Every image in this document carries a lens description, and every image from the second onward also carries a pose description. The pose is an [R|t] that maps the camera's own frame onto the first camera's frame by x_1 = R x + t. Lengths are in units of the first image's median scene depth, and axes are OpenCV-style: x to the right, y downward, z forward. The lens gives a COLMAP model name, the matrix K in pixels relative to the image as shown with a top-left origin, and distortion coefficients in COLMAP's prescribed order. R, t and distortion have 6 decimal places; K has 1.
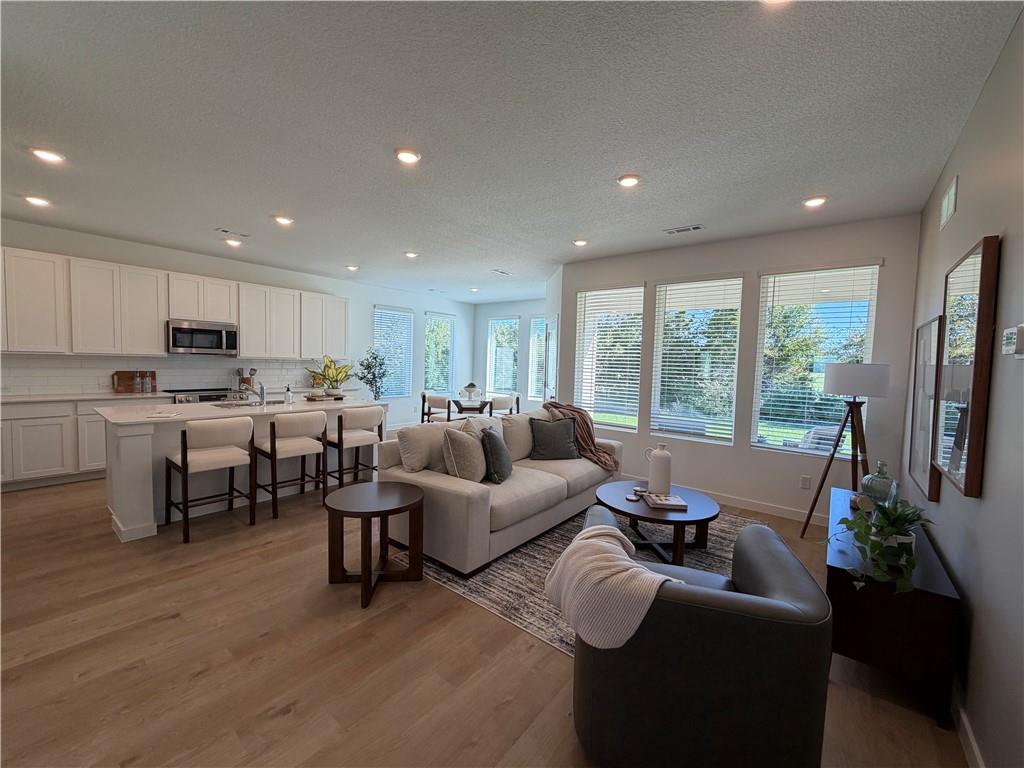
lens RADIAL K [[408.9, 0, 509.3], [0, 408.9, 384.3], [0, 0, 1]] dist [-0.003293, 0.000174]
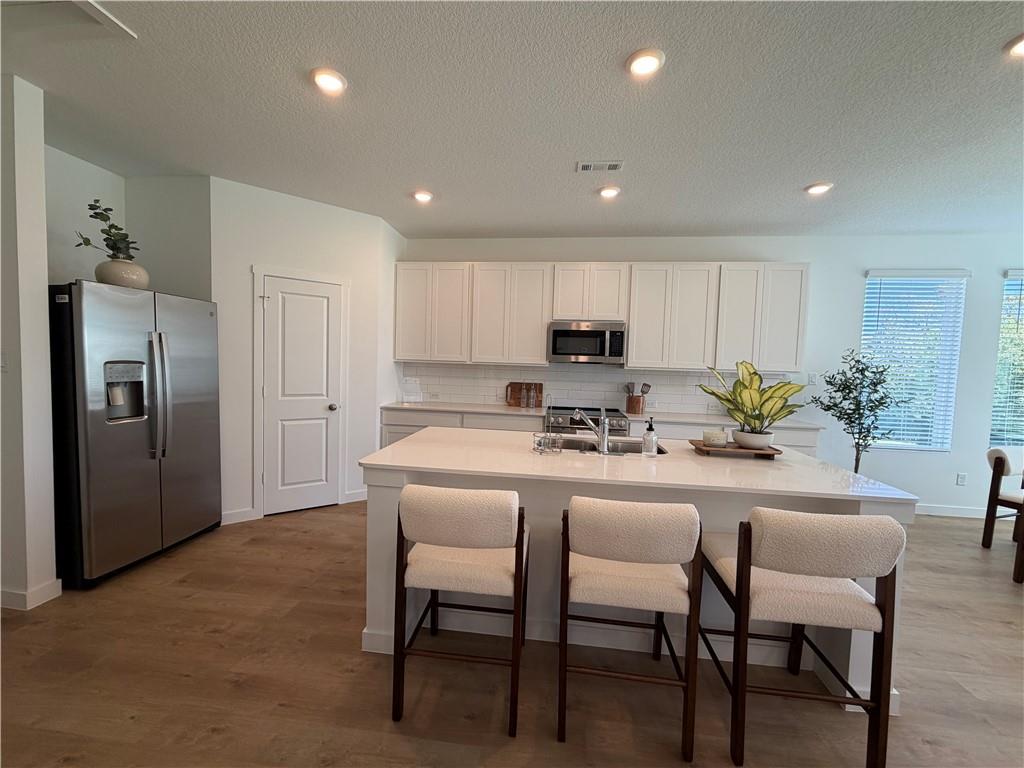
lens RADIAL K [[408.9, 0, 509.3], [0, 408.9, 384.3], [0, 0, 1]] dist [-0.003293, 0.000174]
pose [[0.527372, 0.030030, -0.849104, -0.163624], [-0.063381, 0.997981, -0.004071, -0.021302], [0.847267, 0.055964, 0.528211, 0.459265]]
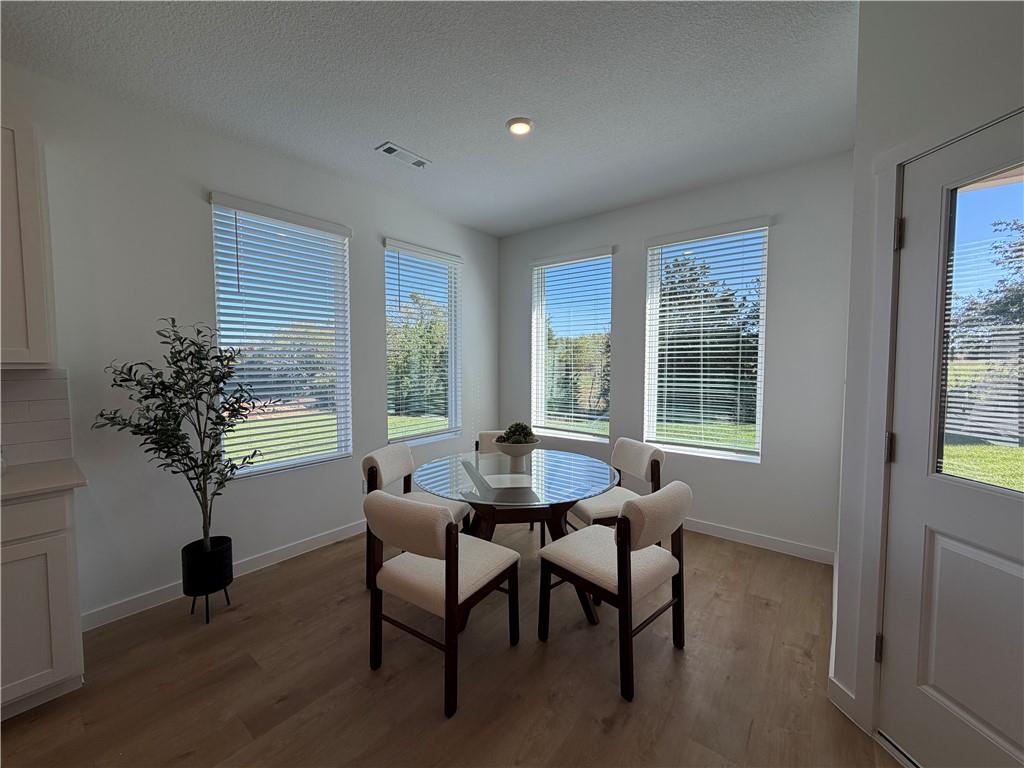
lens RADIAL K [[408.9, 0, 509.3], [0, 408.9, 384.3], [0, 0, 1]] dist [-0.003293, 0.000174]
pose [[0.999500, -0.031596, -0.001383, -0.133153], [0.031593, 0.999498, -0.002207, -0.047658], [0.001452, 0.002162, 0.999997, 0.925950]]
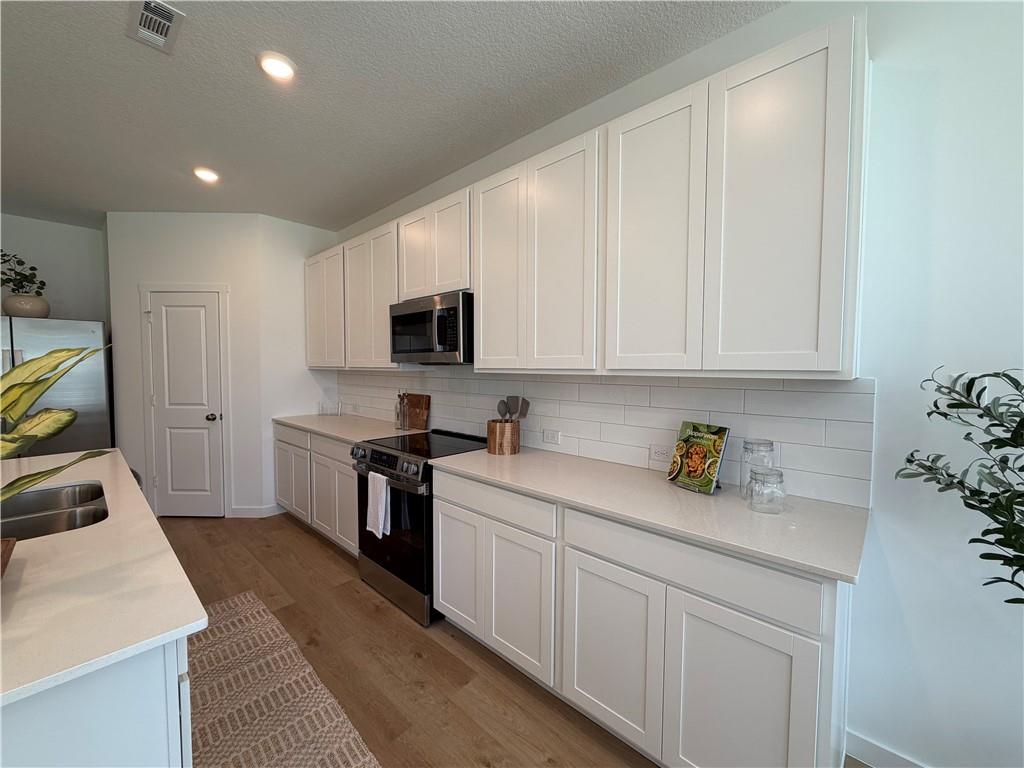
lens RADIAL K [[408.9, 0, 509.3], [0, 408.9, 384.3], [0, 0, 1]] dist [-0.003293, 0.000174]
pose [[-0.074070, 0.014665, -0.997145, -0.264474], [-0.061450, 0.997925, 0.019241, -0.063050], [0.995358, 0.062700, -0.073015, 1.086803]]
